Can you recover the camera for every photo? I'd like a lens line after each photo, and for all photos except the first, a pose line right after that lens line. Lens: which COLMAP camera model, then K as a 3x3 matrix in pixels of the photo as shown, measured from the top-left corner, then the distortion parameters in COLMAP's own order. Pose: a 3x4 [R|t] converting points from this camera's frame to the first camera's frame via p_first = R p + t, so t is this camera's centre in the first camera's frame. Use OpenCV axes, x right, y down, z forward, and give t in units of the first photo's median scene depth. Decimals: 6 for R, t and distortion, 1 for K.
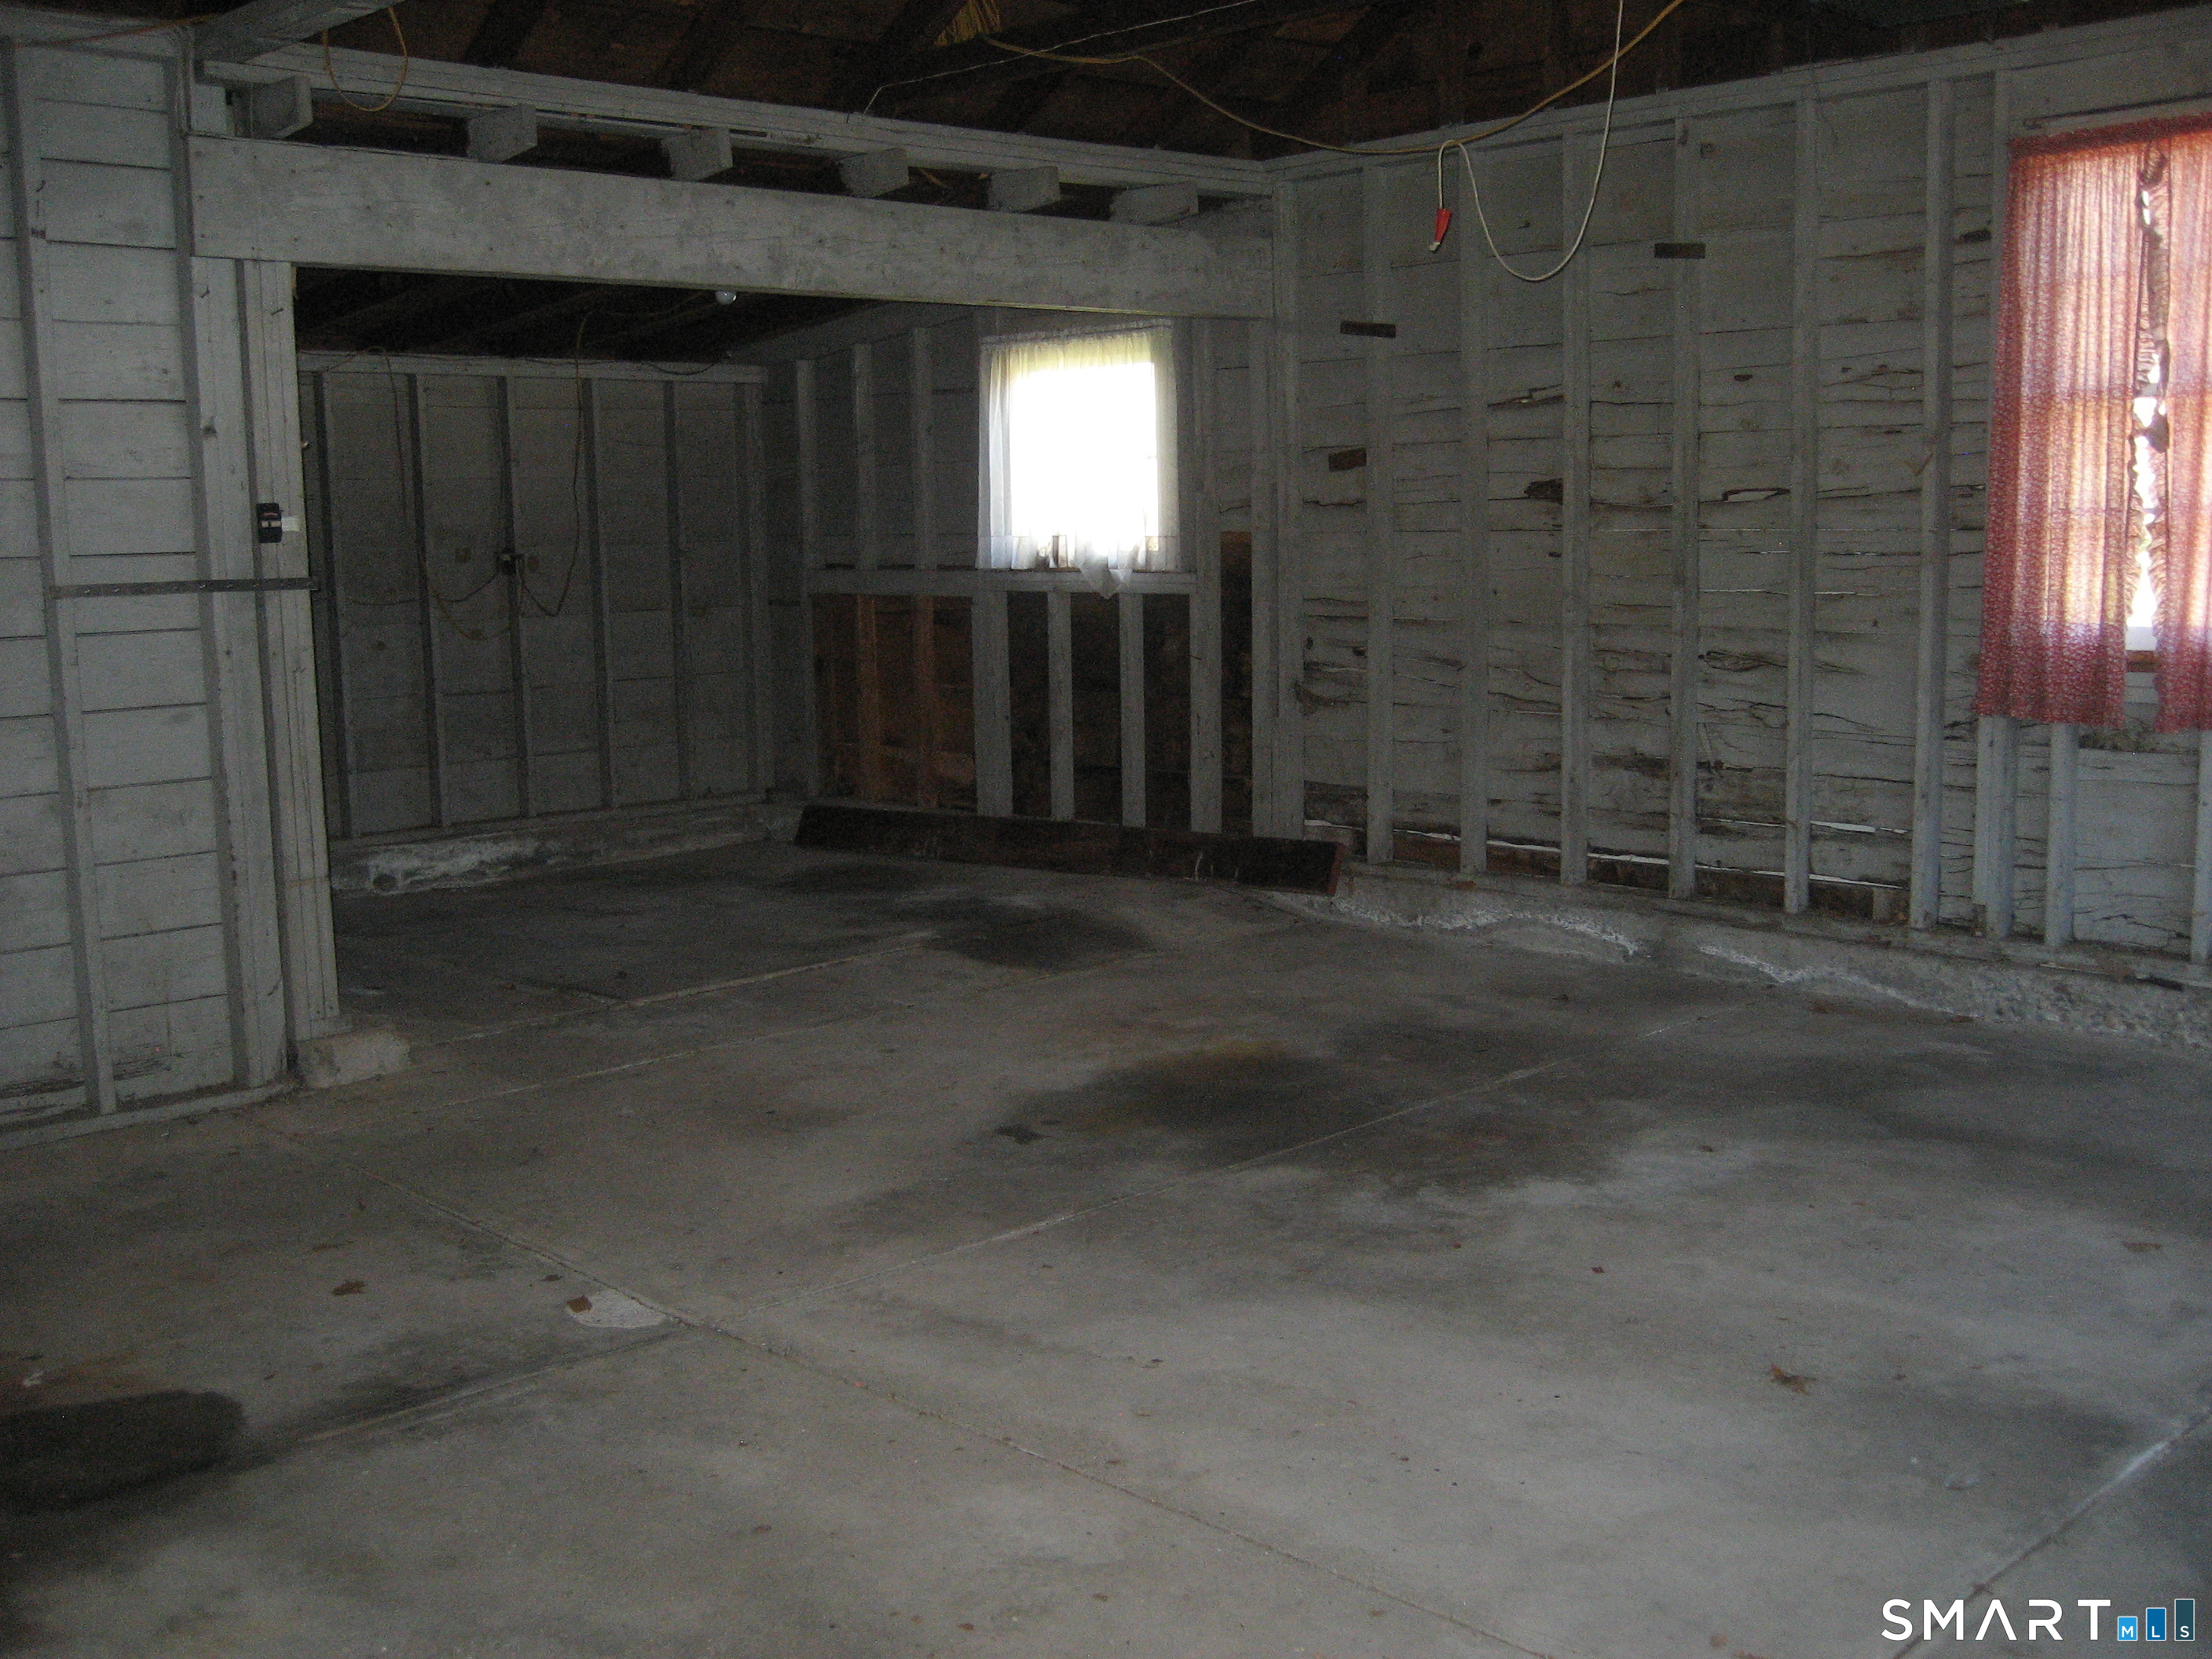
lens RADIAL K [[2325.9, 0, 1134.2], [0, 2325.9, 859.9], [0, 0, 1]] dist [-0.152909, 0.200944]
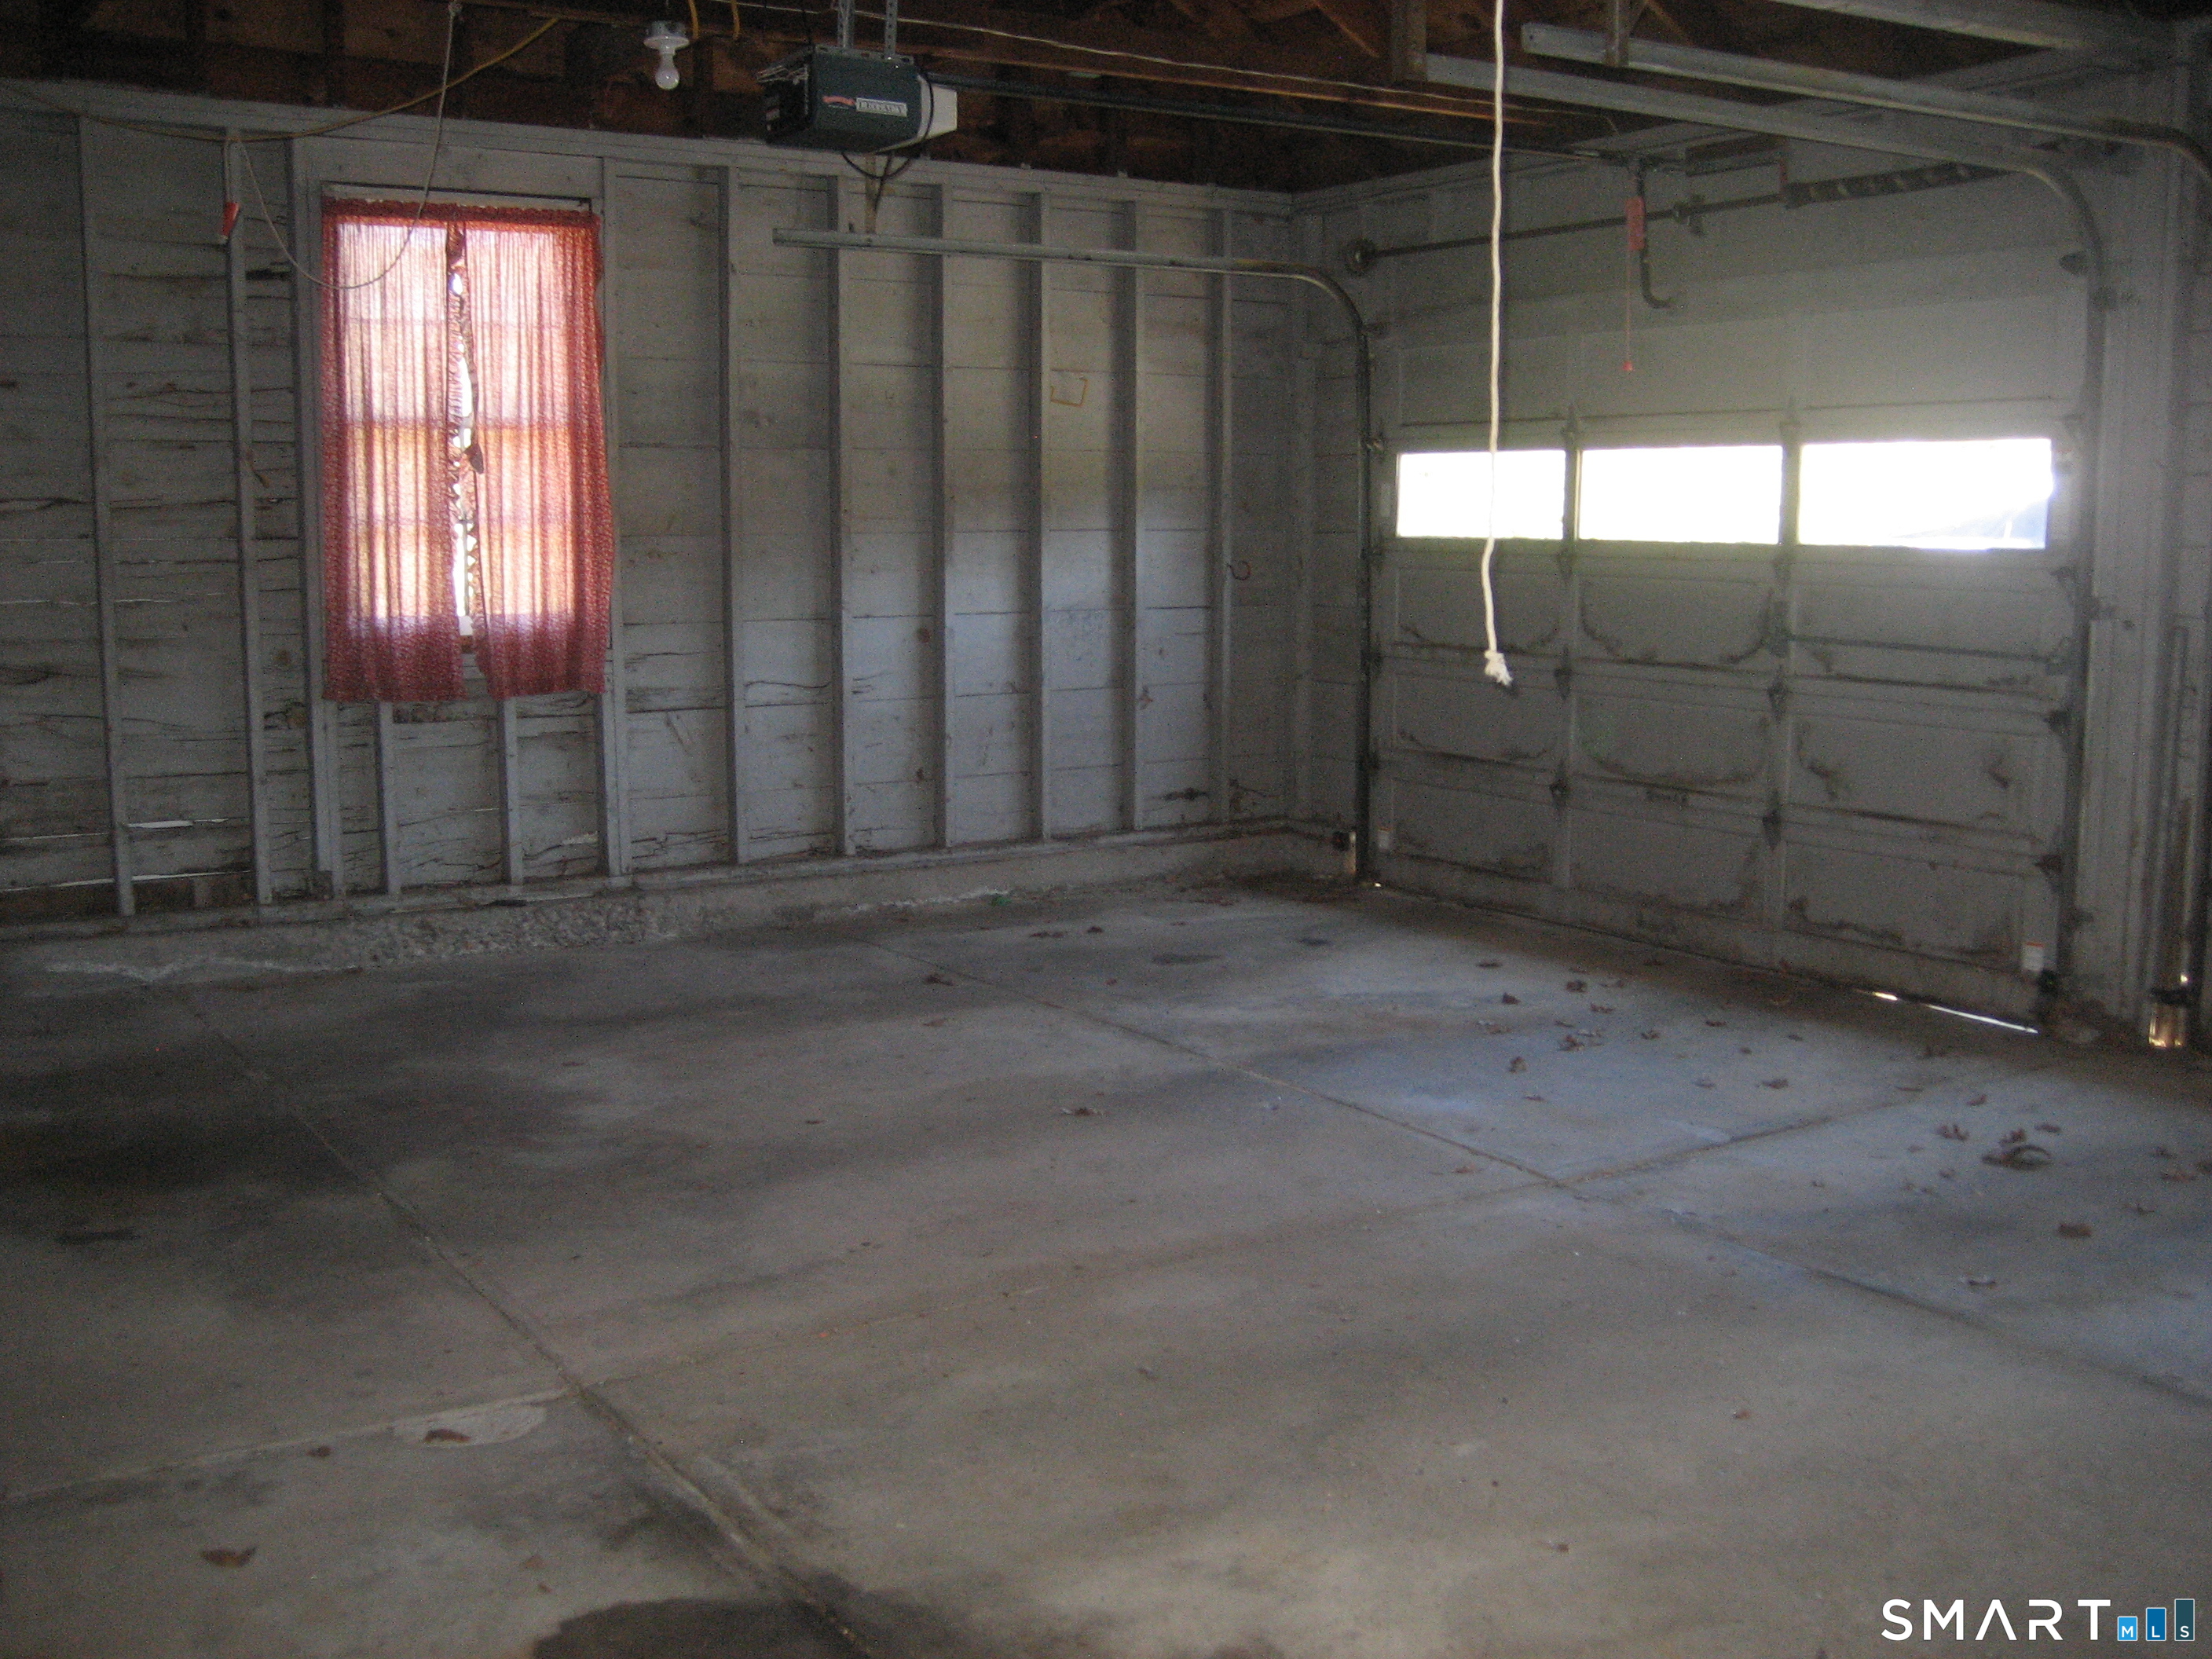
lens RADIAL K [[2325.9, 0, 1134.2], [0, 2325.9, 859.9], [0, 0, 1]] dist [-0.152909, 0.200944]
pose [[0.187838, -0.117474, 0.975150, -0.681847], [0.138648, 0.986052, 0.092081, -0.035890], [-0.972365, 0.117906, 0.201505, 0.403252]]
